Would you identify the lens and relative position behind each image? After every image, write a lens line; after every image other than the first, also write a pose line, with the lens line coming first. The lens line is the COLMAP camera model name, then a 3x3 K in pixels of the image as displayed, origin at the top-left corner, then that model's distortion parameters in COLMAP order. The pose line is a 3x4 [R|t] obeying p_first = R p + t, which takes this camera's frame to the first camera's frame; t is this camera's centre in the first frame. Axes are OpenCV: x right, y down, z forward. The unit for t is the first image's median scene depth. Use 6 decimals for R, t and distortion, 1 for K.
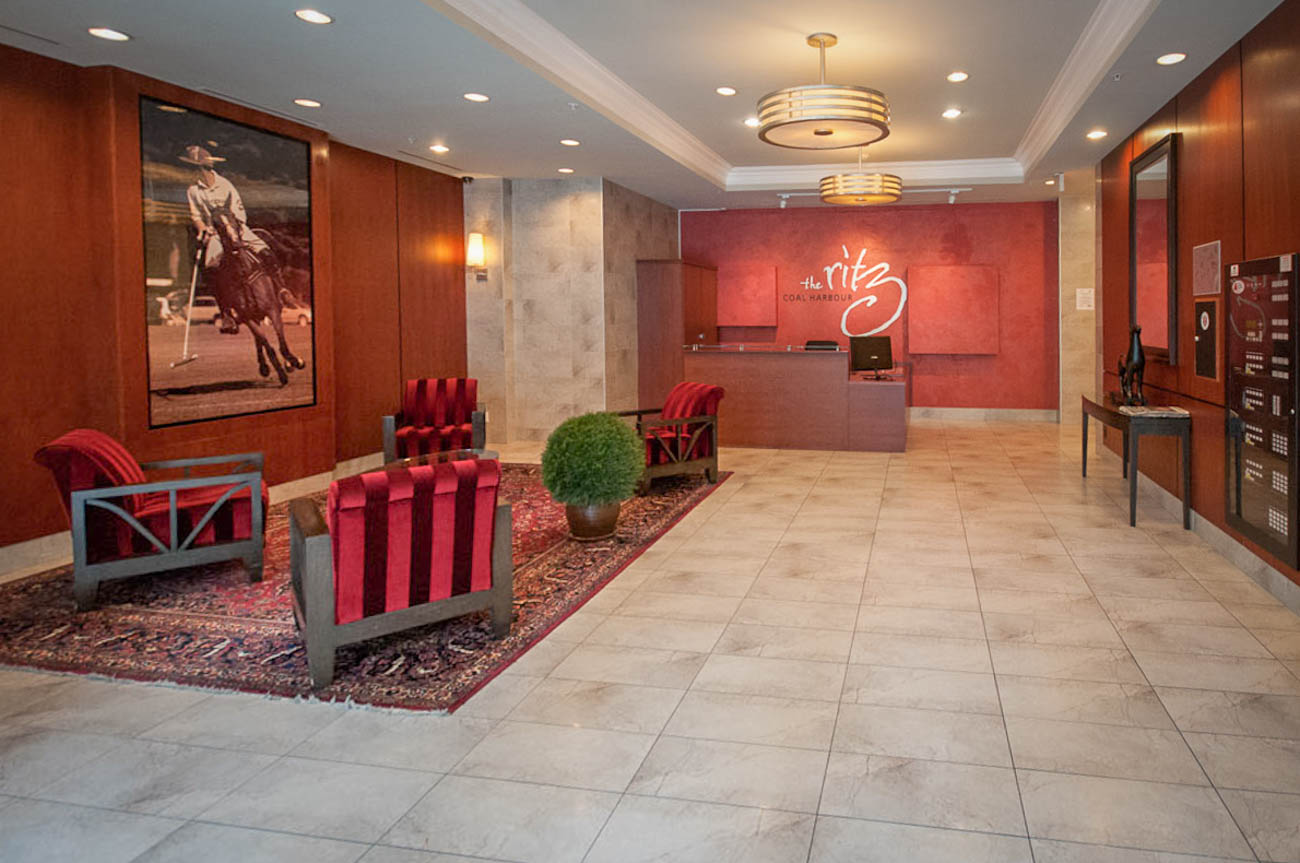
lens RADIAL K [[576.6, 0, 653.4], [0, 576.6, 444.2], [0, 0, 1]] dist [0.000794, 0.000766]
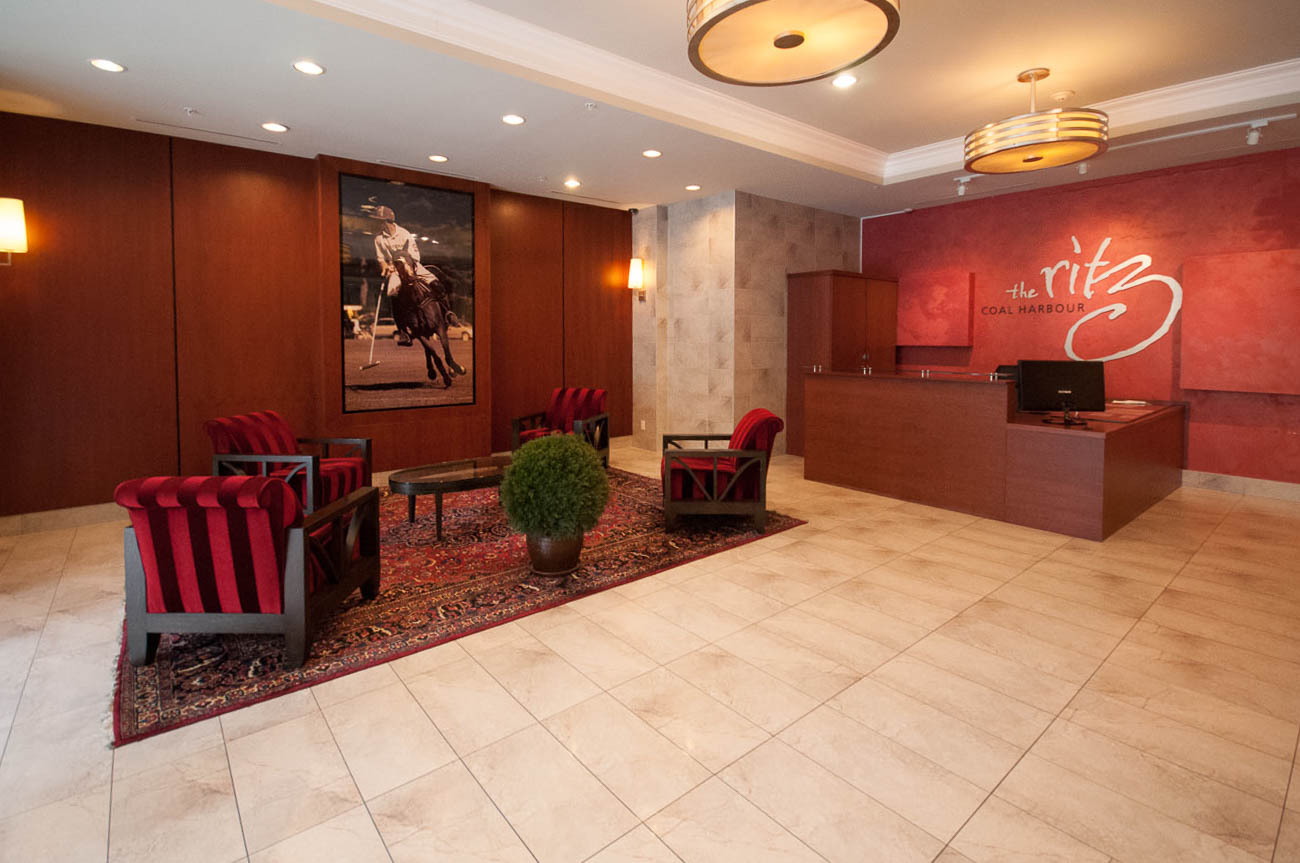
lens RADIAL K [[492.4, 0, 650.0], [0, 492.4, 431.5], [0, 0, 1]] dist [-0.000256, -0.000330]
pose [[0.855599, 0.098611, -0.508159, 0.301144], [-0.113625, 0.993523, 0.001485, -0.056704], [0.505014, 0.056469, 0.861262, 0.294628]]
